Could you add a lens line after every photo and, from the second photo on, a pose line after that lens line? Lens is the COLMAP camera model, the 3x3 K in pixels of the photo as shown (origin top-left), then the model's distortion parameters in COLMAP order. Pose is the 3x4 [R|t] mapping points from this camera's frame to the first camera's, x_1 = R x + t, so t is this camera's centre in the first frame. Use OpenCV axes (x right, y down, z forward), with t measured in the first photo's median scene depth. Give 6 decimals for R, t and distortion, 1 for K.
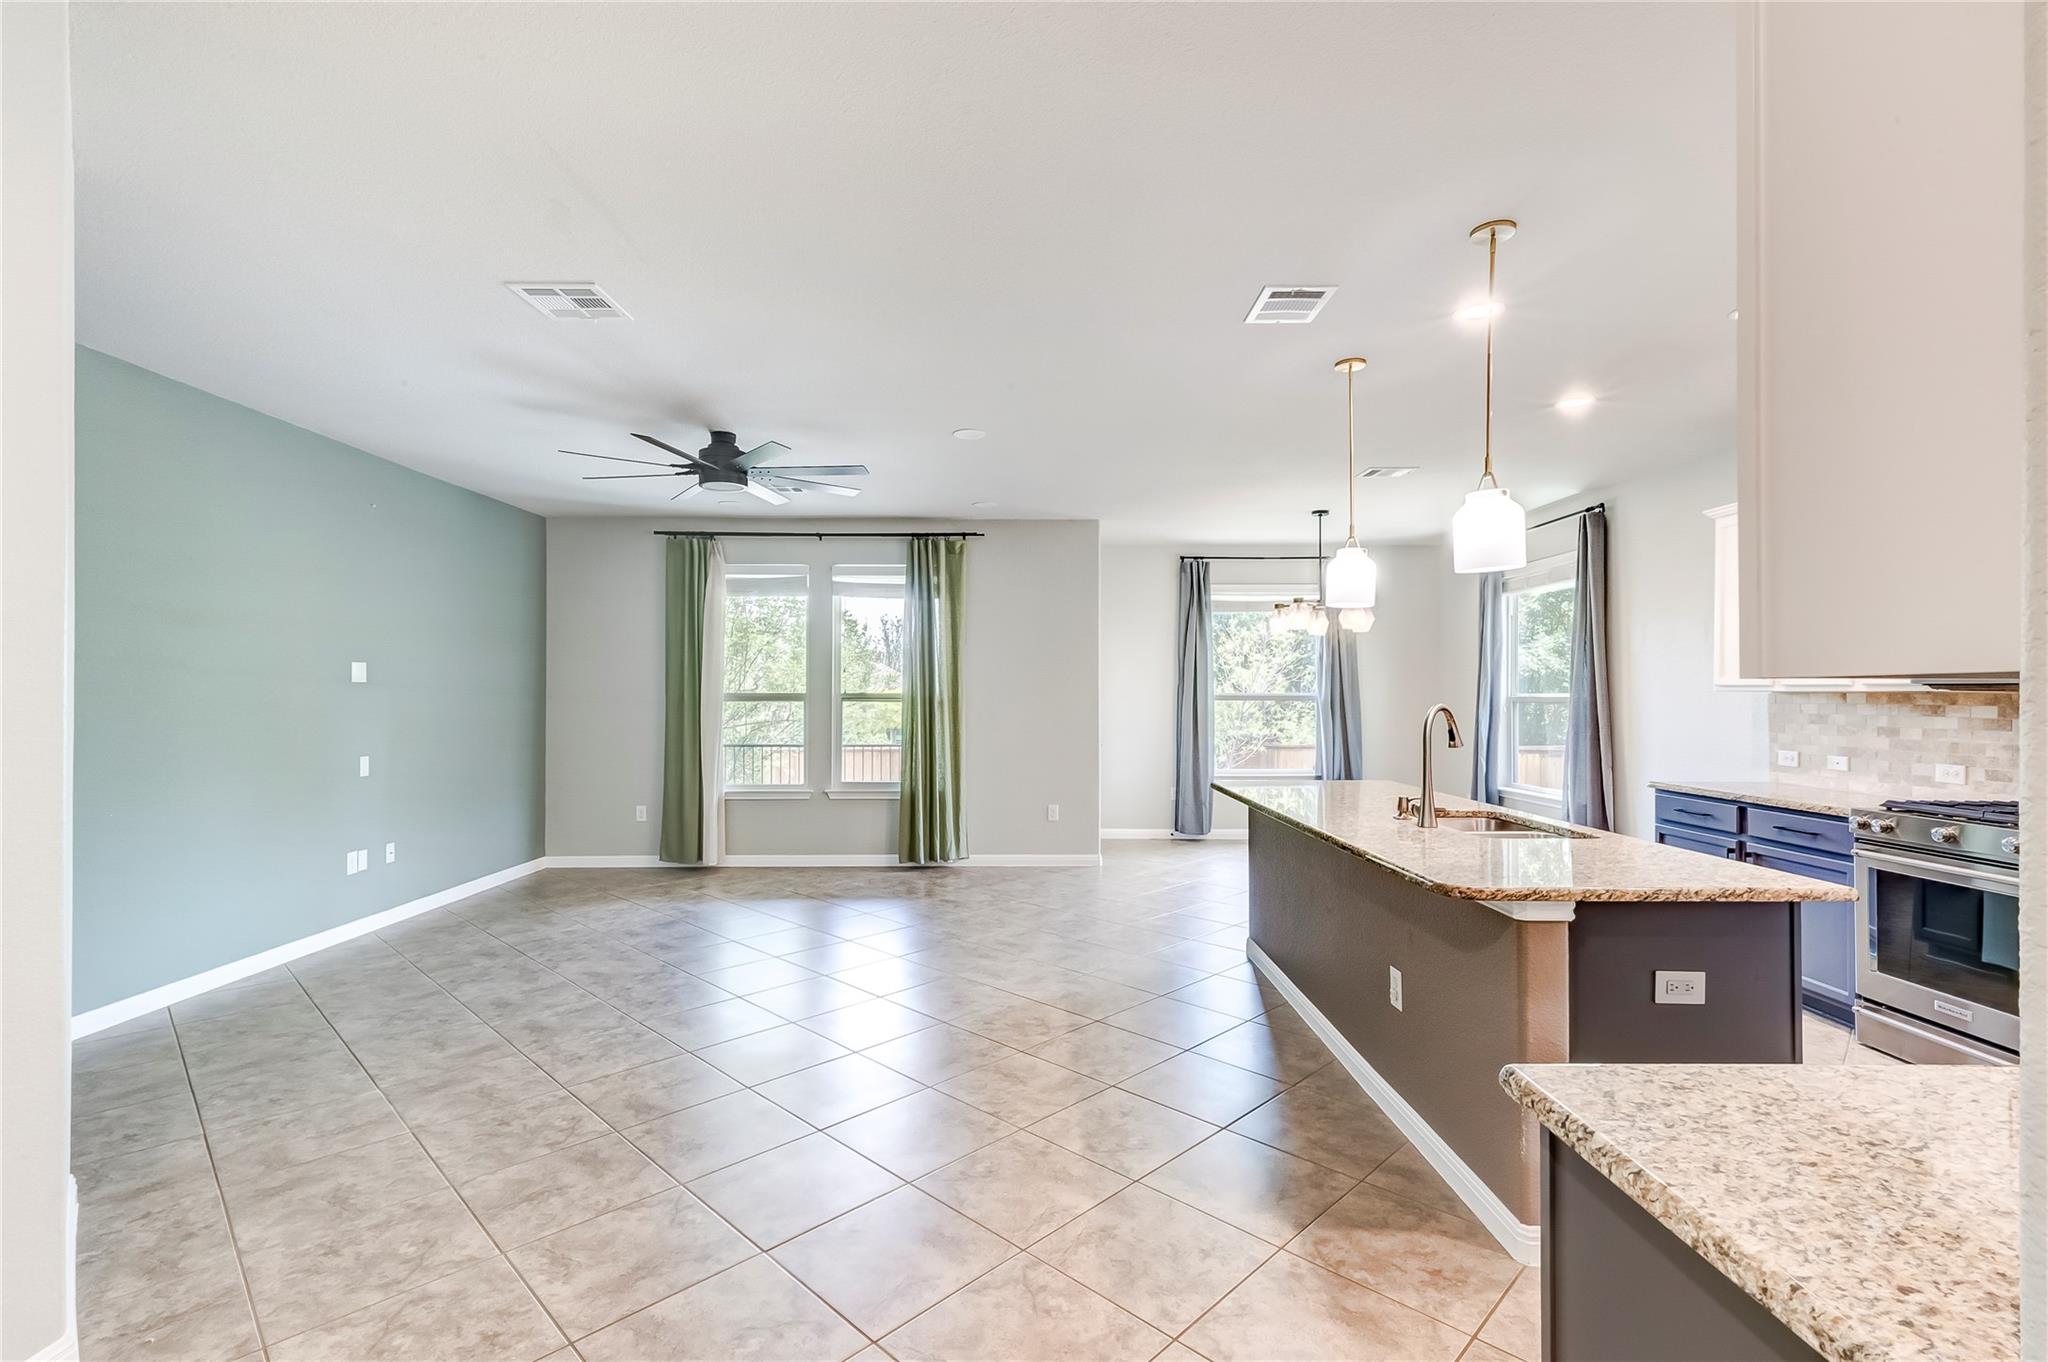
lens RADIAL K [[921.1, 0, 1024.0], [0, 921.1, 688.0], [0, 0, 1]] dist [0.005364, -0.000576]
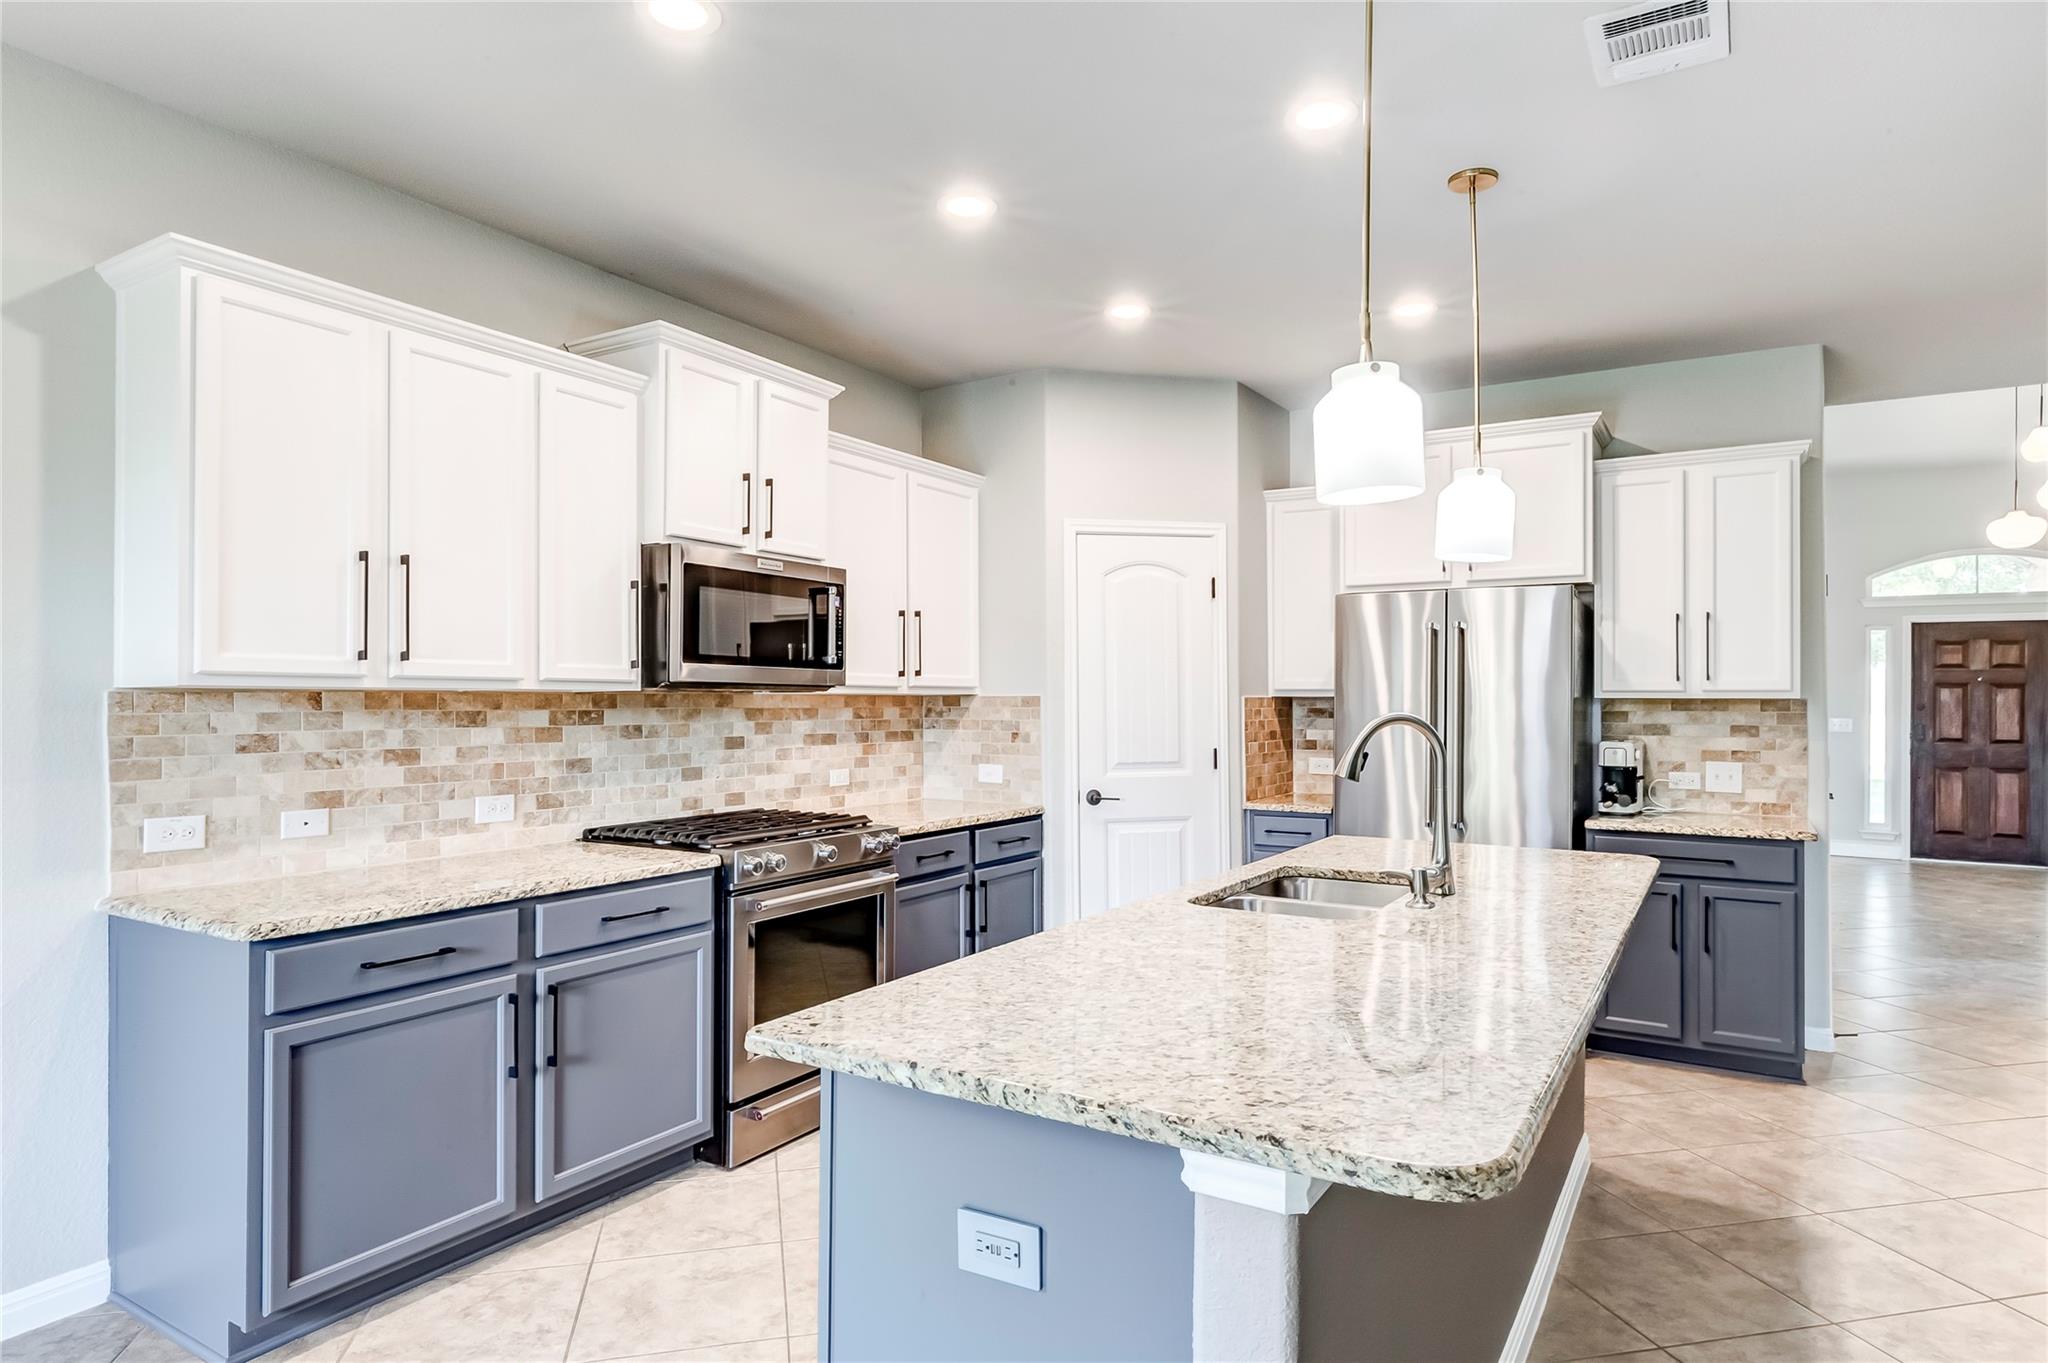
lens RADIAL K [[1162.0, 0, 1024.0], [0, 1162.0, 681.5], [0, 0, 1]] dist [0.005954, 0.000749]
pose [[-0.847410, 0.003554, 0.530927, 0.108682], [-0.007467, 0.999799, -0.018611, 0.005610], [-0.530886, -0.019735, -0.847213, 0.851244]]
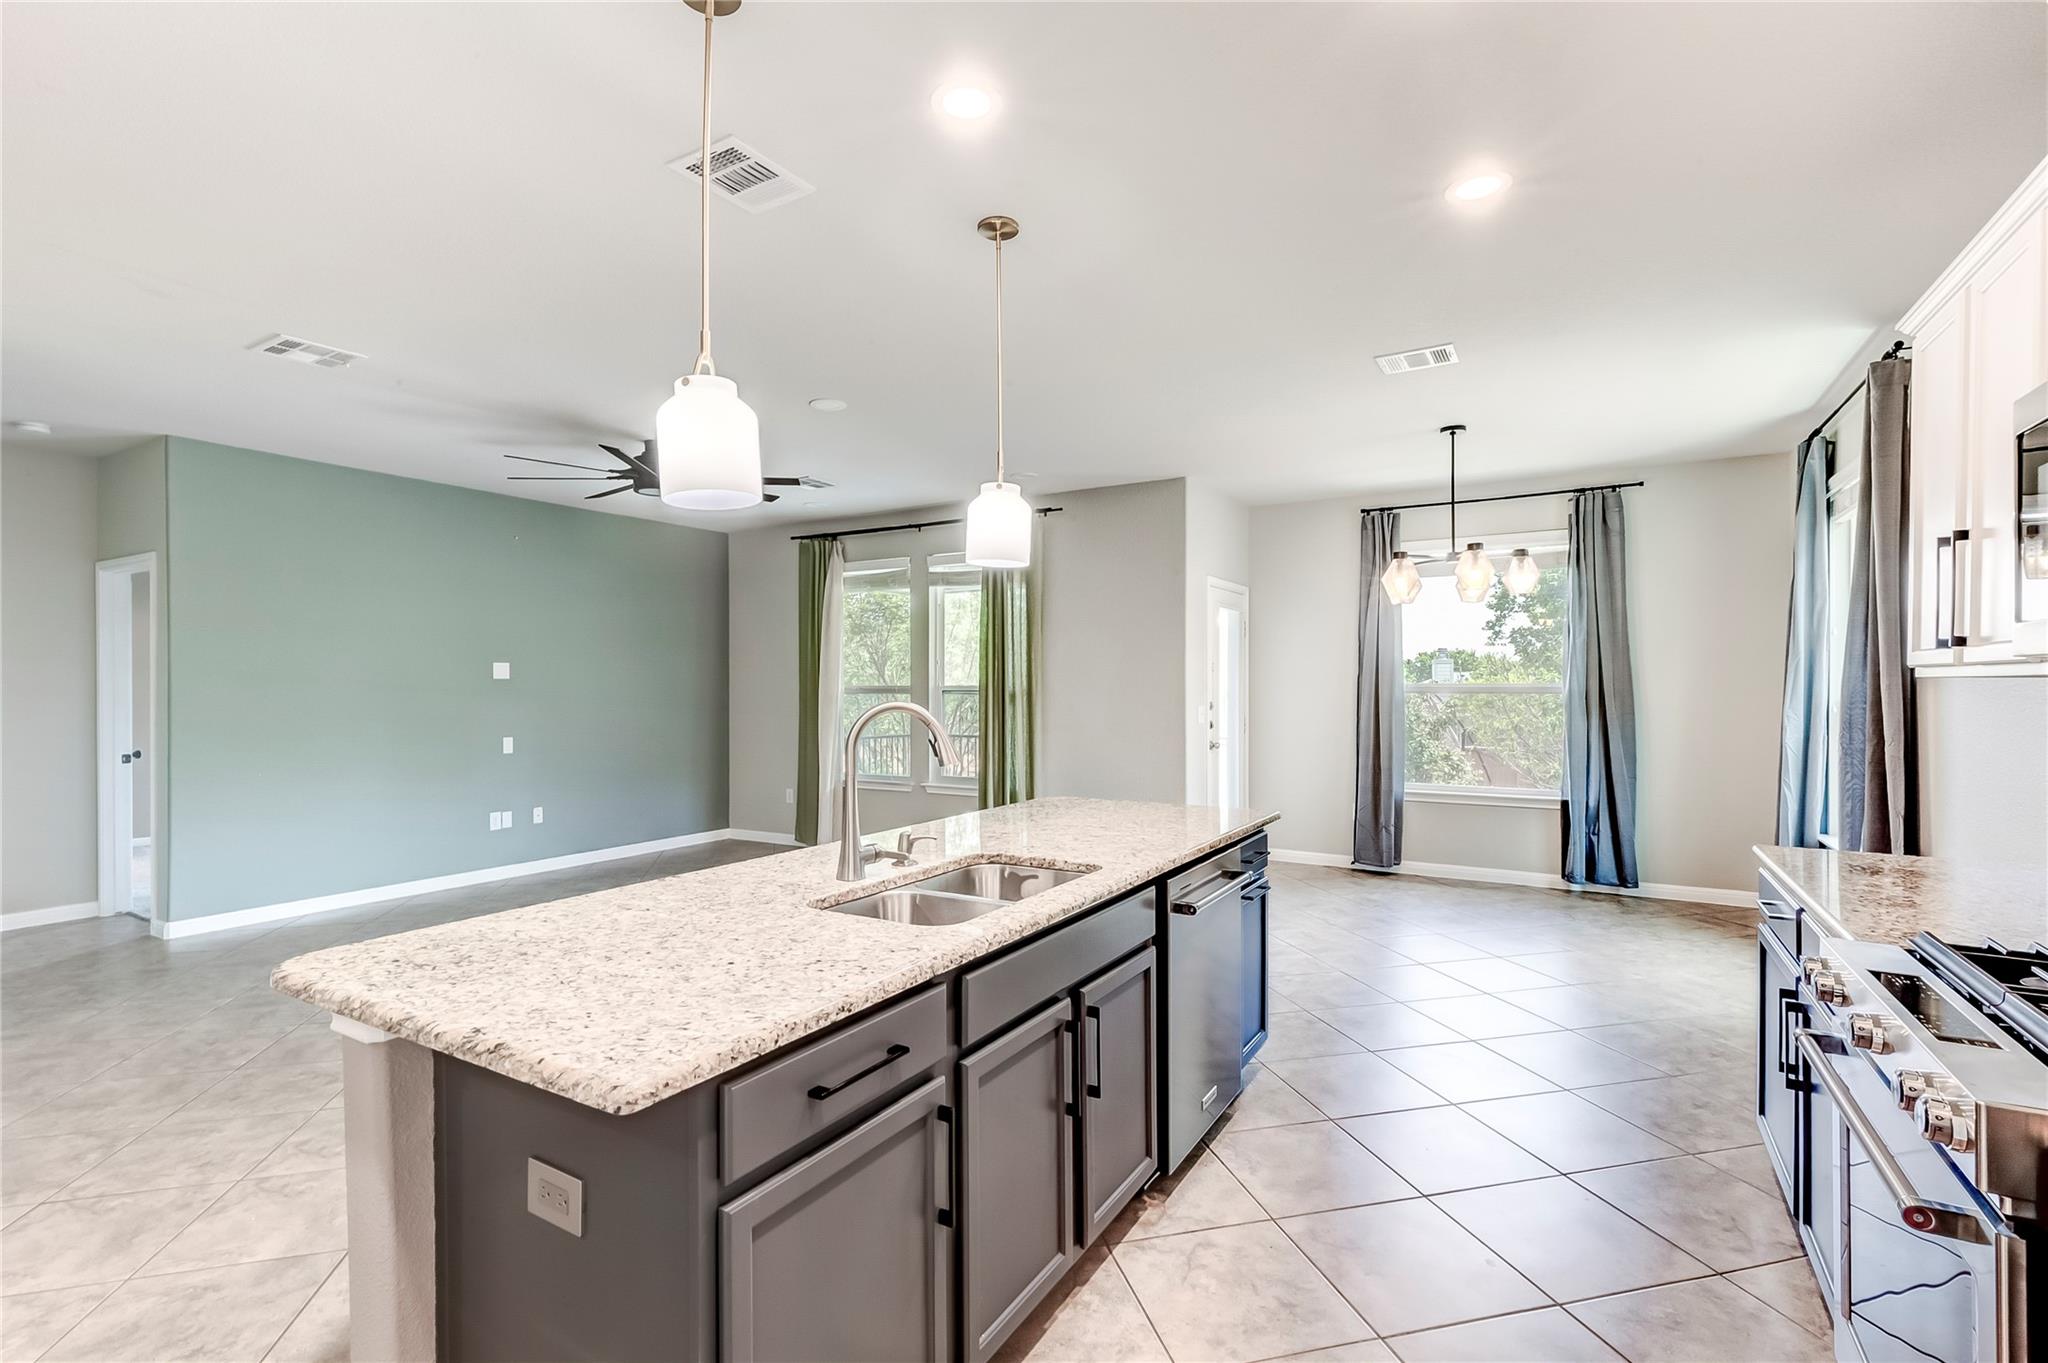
lens RADIAL K [[925.3, 0, 1027.3], [0, 925.3, 686.5], [0, 0, 1]] dist [0.005238, 0.000191]
pose [[0.853339, -0.001818, -0.521354, 0.411319], [0.006740, 0.999949, 0.007546, -0.000274], [0.521314, -0.009954, 0.853307, 0.216378]]
